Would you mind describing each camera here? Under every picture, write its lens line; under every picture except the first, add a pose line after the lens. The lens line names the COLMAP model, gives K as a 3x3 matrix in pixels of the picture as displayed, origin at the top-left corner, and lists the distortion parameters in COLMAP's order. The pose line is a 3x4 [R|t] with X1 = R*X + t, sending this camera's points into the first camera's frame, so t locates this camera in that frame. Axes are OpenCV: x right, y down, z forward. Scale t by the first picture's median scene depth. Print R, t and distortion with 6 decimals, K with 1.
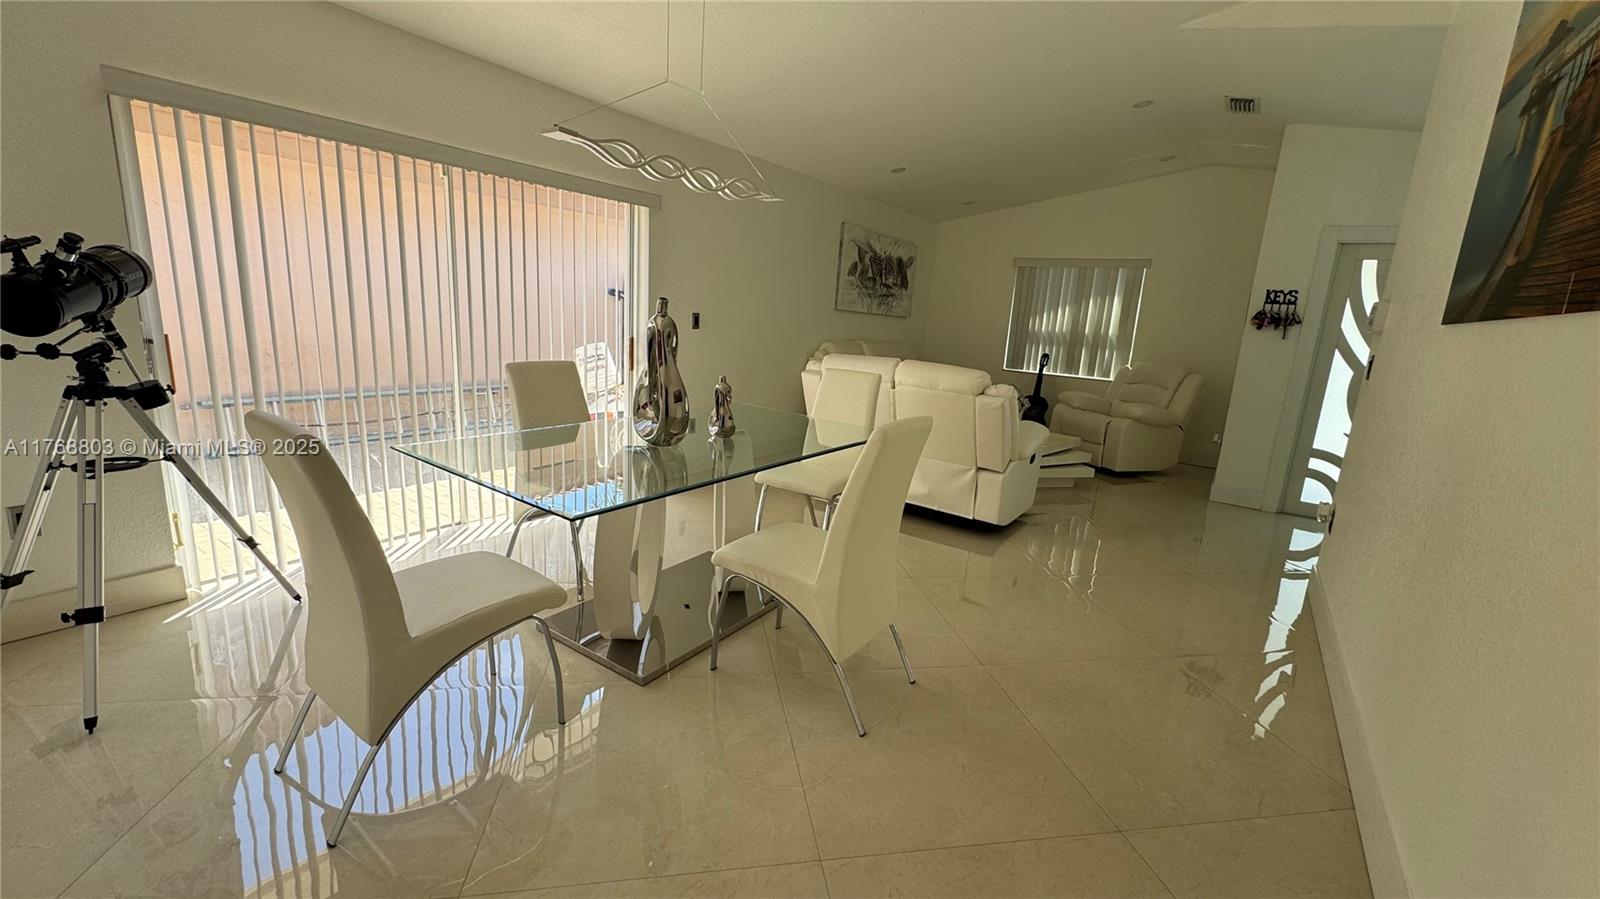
lens RADIAL K [[641.4, 0, 799.5], [0, 641.4, 442.0], [0, 0, 1]] dist [-0.001000, 0.001249]
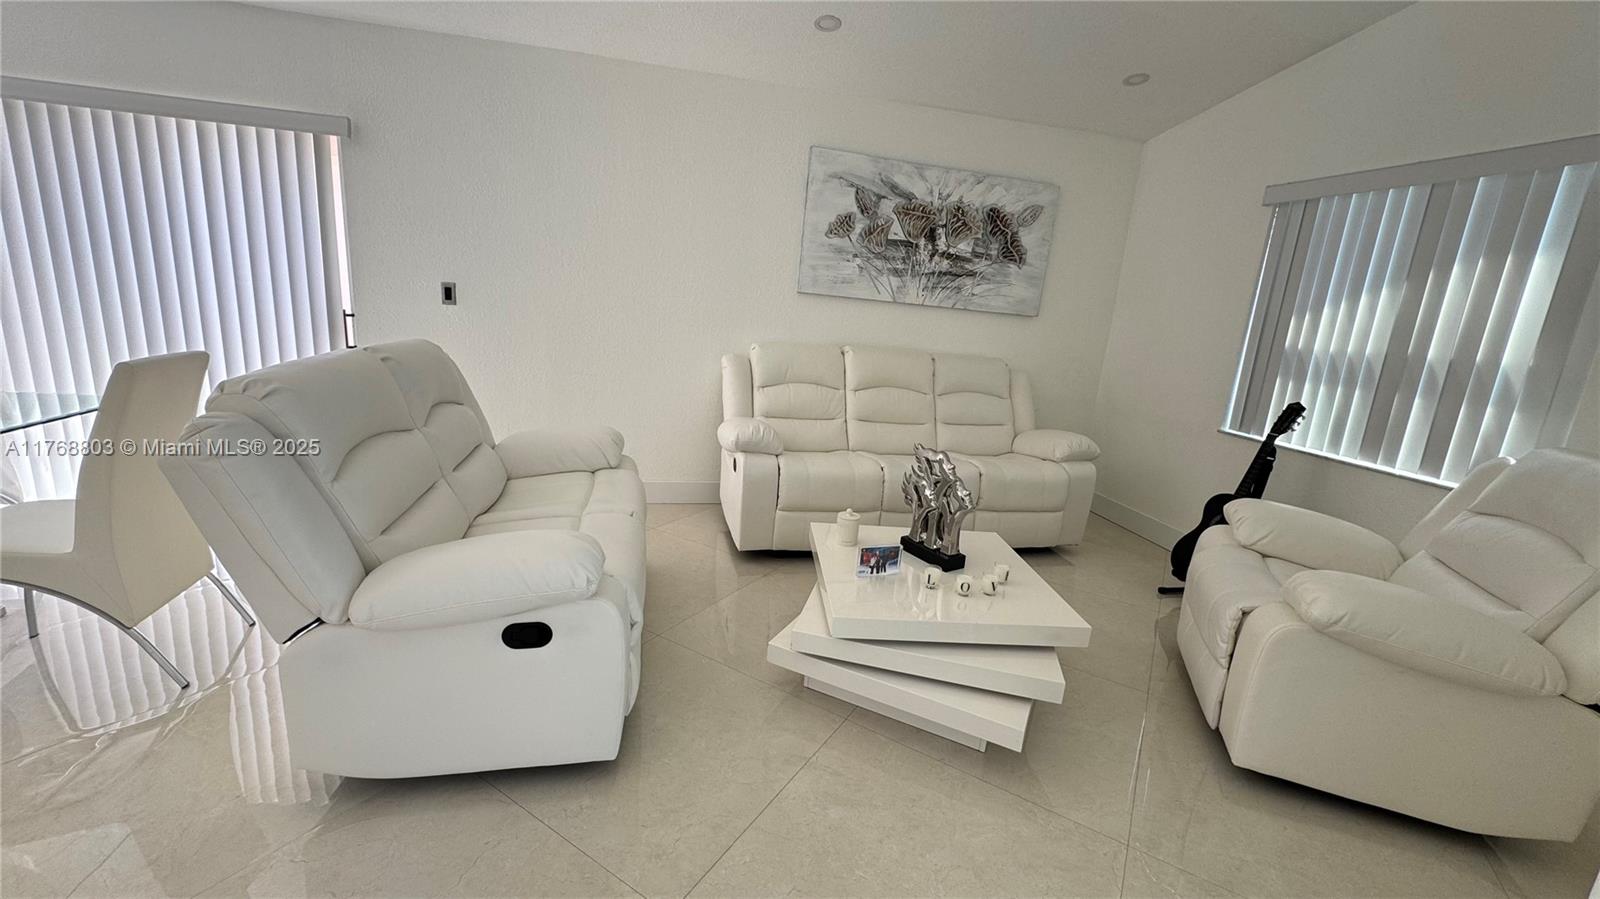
lens RADIAL K [[641.4, 0, 788.2], [0, 641.4, 449.0], [0, 0, 1]] dist [-0.001000, 0.001249]
pose [[0.734111, 0.146691, -0.662996, 1.110678], [-0.165743, 0.985564, 0.034540, -0.177927], [0.658491, 0.084530, 0.747826, 1.251297]]
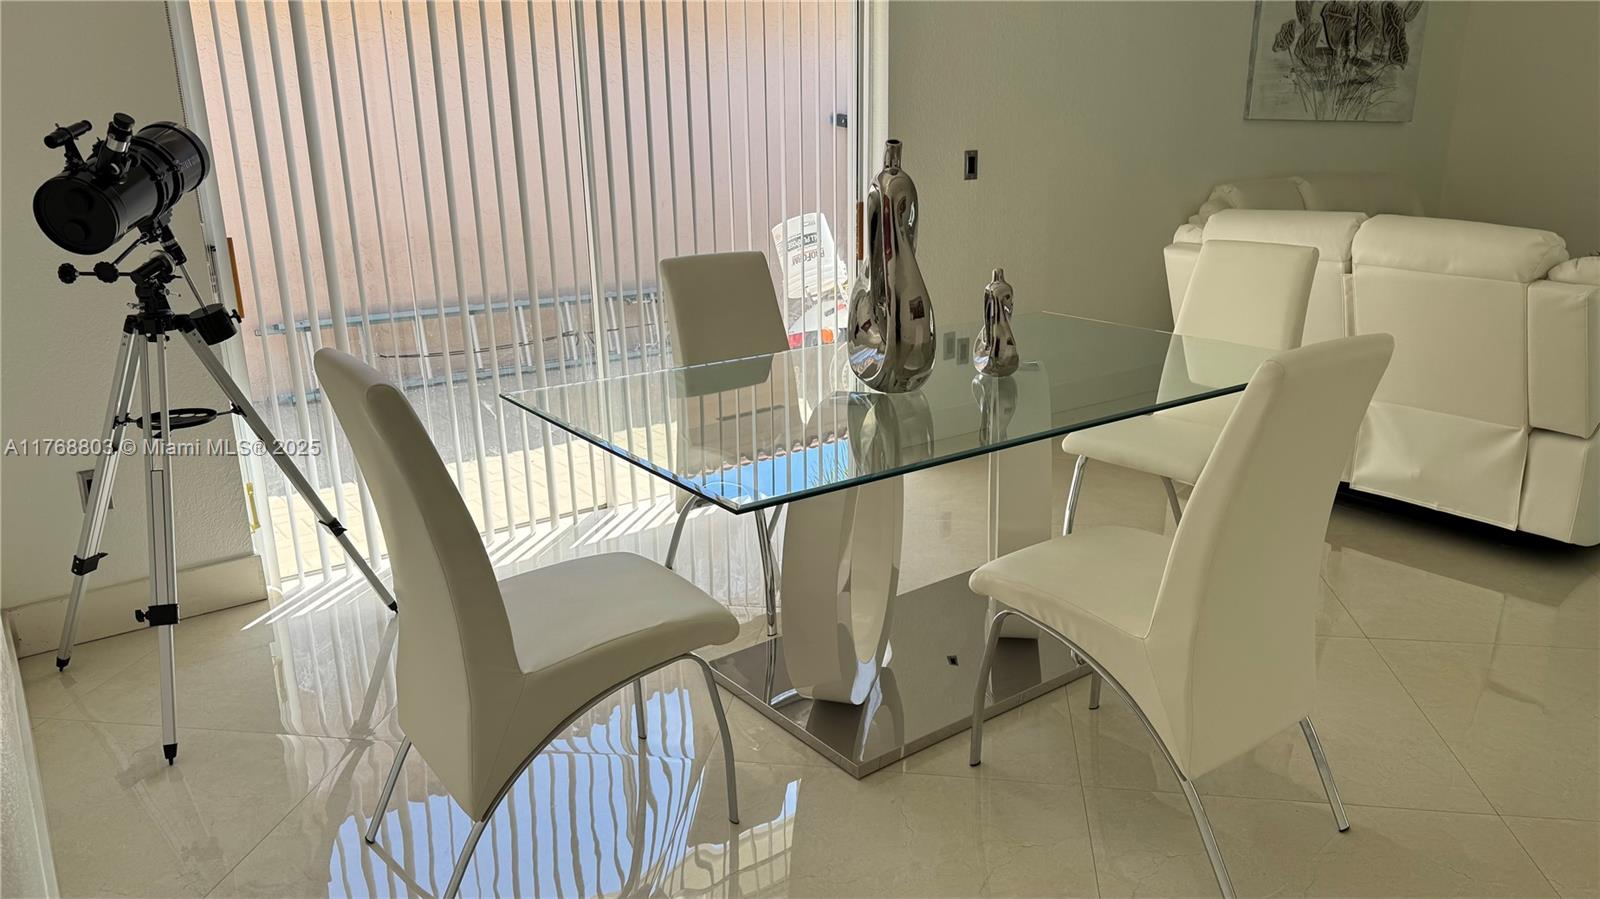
lens RADIAL K [[1138.0, 0, 807.5], [0, 1138.0, 449.1], [0, 0, 1]] dist [0.046363, -0.040784]
pose [[0.947524, 0.014905, -0.319336, 0.048115], [0.007169, 0.997671, 0.067839, -0.012063], [0.319603, -0.066569, 0.945210, -0.034409]]
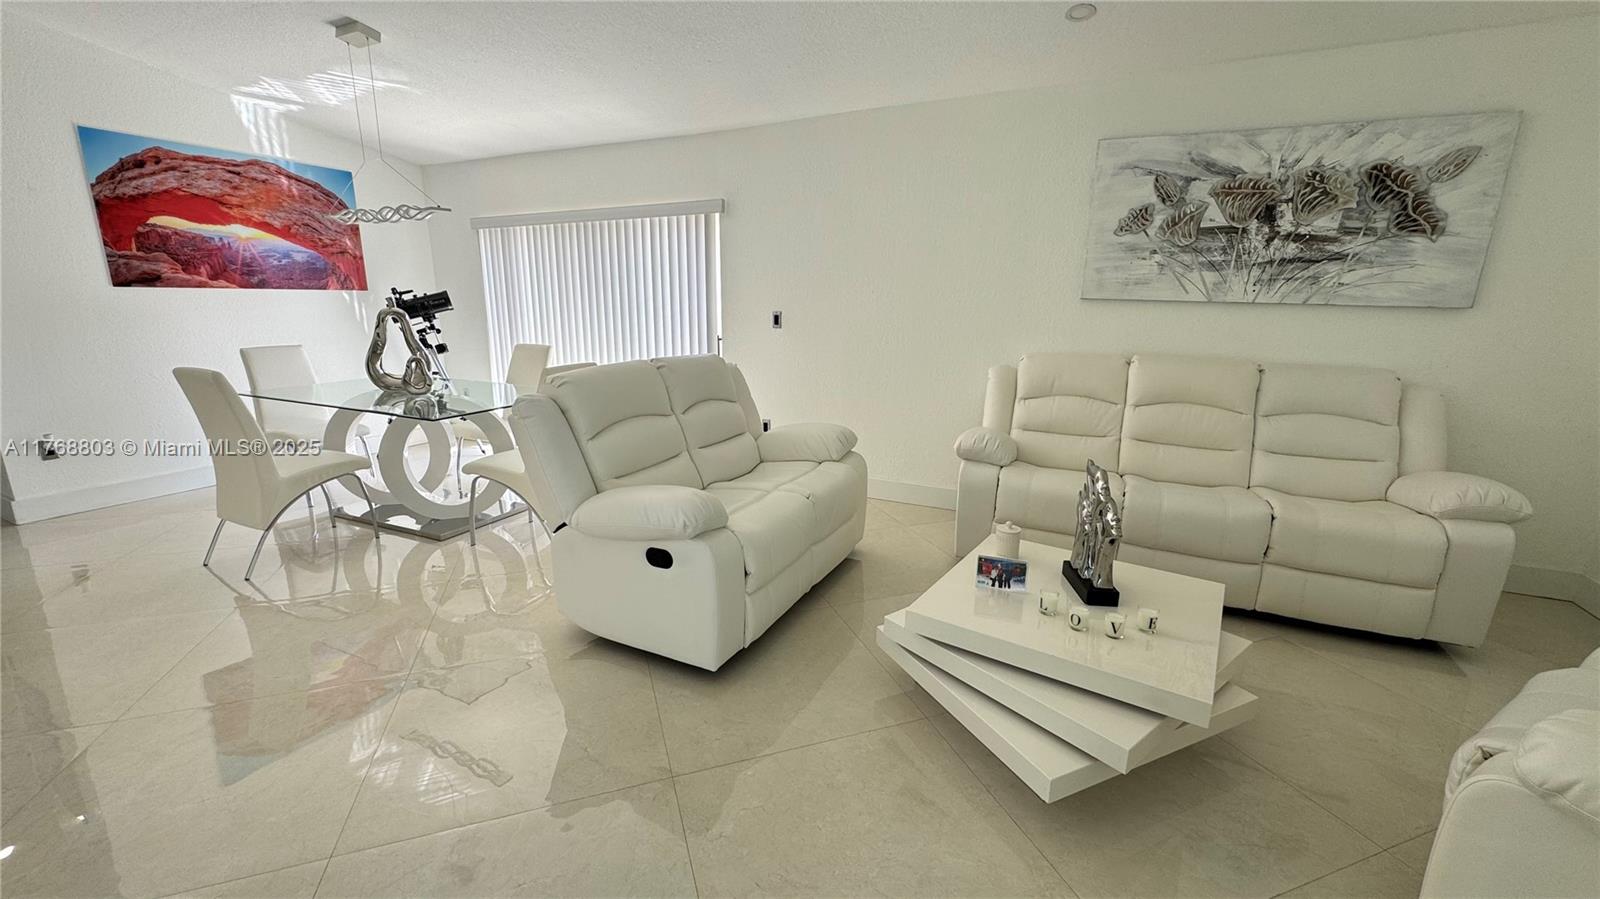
lens RADIAL K [[641.4, 0, 796.9], [0, 641.4, 449.7], [0, 0, 1]] dist [-0.001000, 0.001249]
pose [[0.141290, 0.162159, -0.976597, 1.389383], [-0.199242, 0.970965, 0.132399, -0.232067], [0.969711, 0.175872, 0.169497, 1.565347]]
